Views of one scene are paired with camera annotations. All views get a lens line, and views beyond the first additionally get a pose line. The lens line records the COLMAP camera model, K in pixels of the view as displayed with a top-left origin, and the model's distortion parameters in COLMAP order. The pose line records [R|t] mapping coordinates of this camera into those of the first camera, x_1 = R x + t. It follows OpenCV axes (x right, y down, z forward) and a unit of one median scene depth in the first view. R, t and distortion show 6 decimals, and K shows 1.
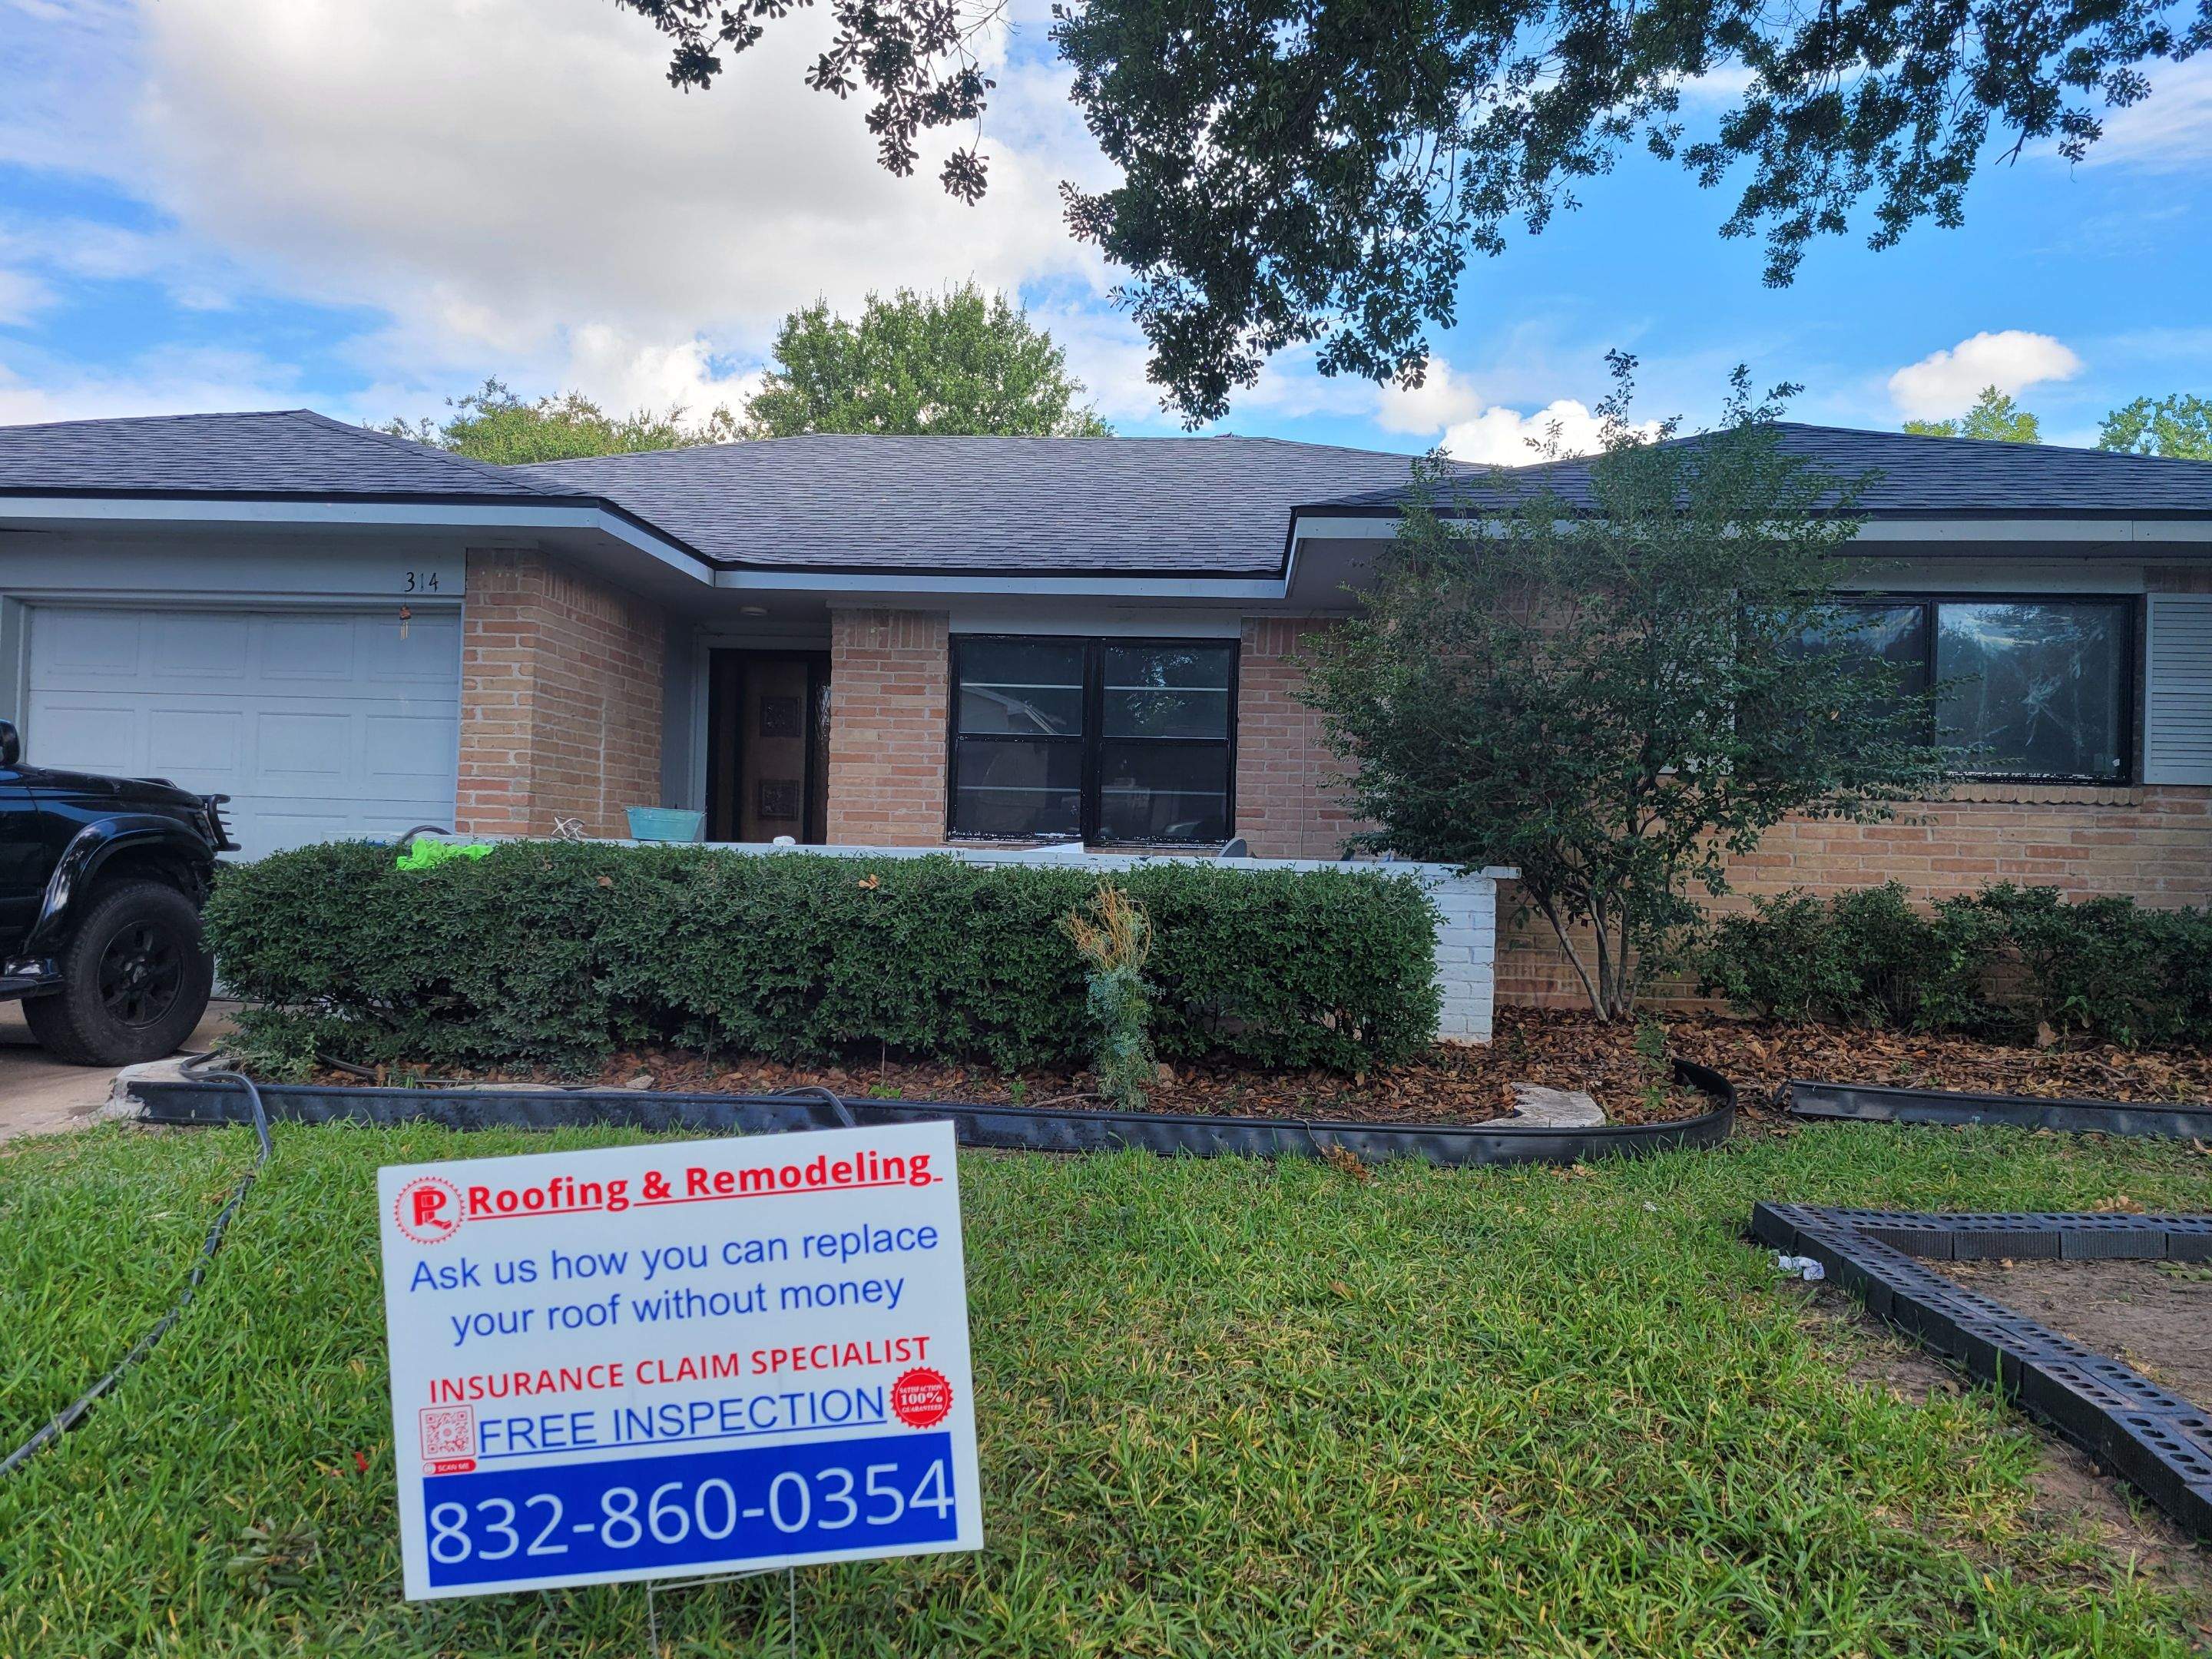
lens RADIAL K [[1596.6, 0, 1110.4], [0, 1596.6, 817.2], [0, 0, 1]] dist [0.044708, -0.016960]
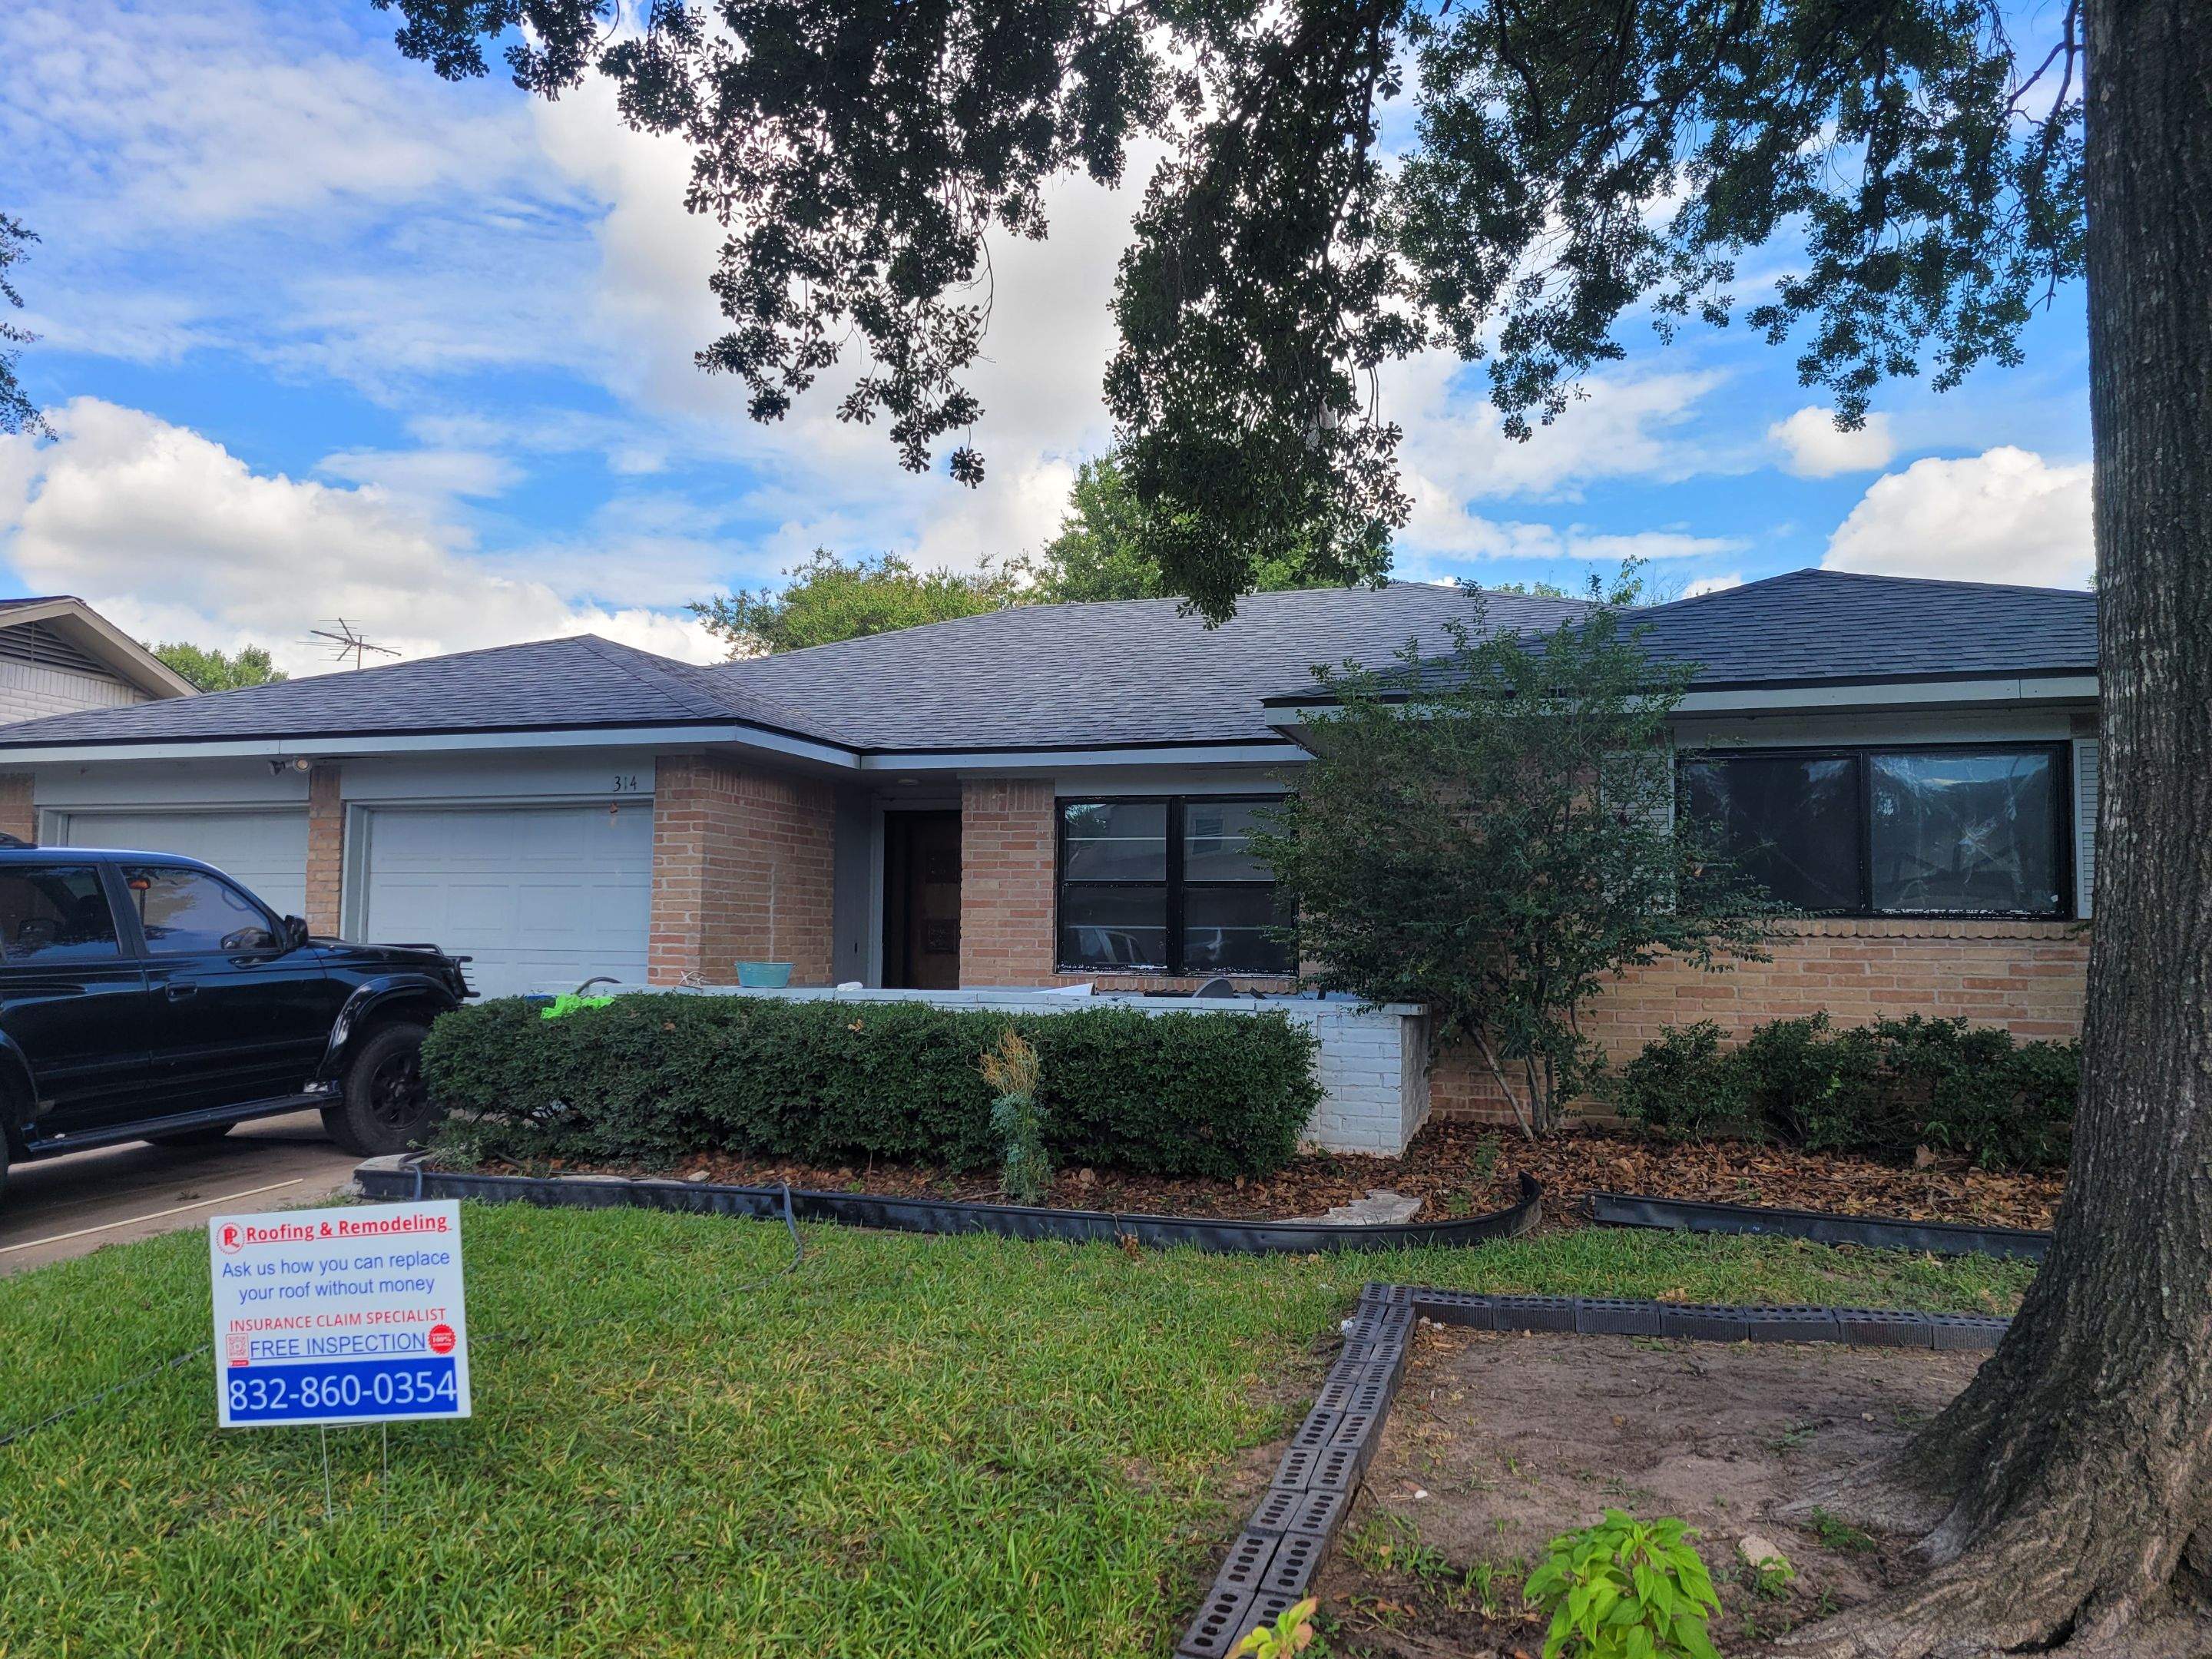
lens RADIAL K [[1596.6, 0, 1102.7], [0, 1596.6, 832.0], [0, 0, 1]] dist [0.044708, -0.016960]
pose [[0.972735, -0.030794, -0.229867, 0.301836], [0.019126, 0.998421, -0.052815, -0.038499], [0.231130, 0.046979, 0.971788, -0.206363]]
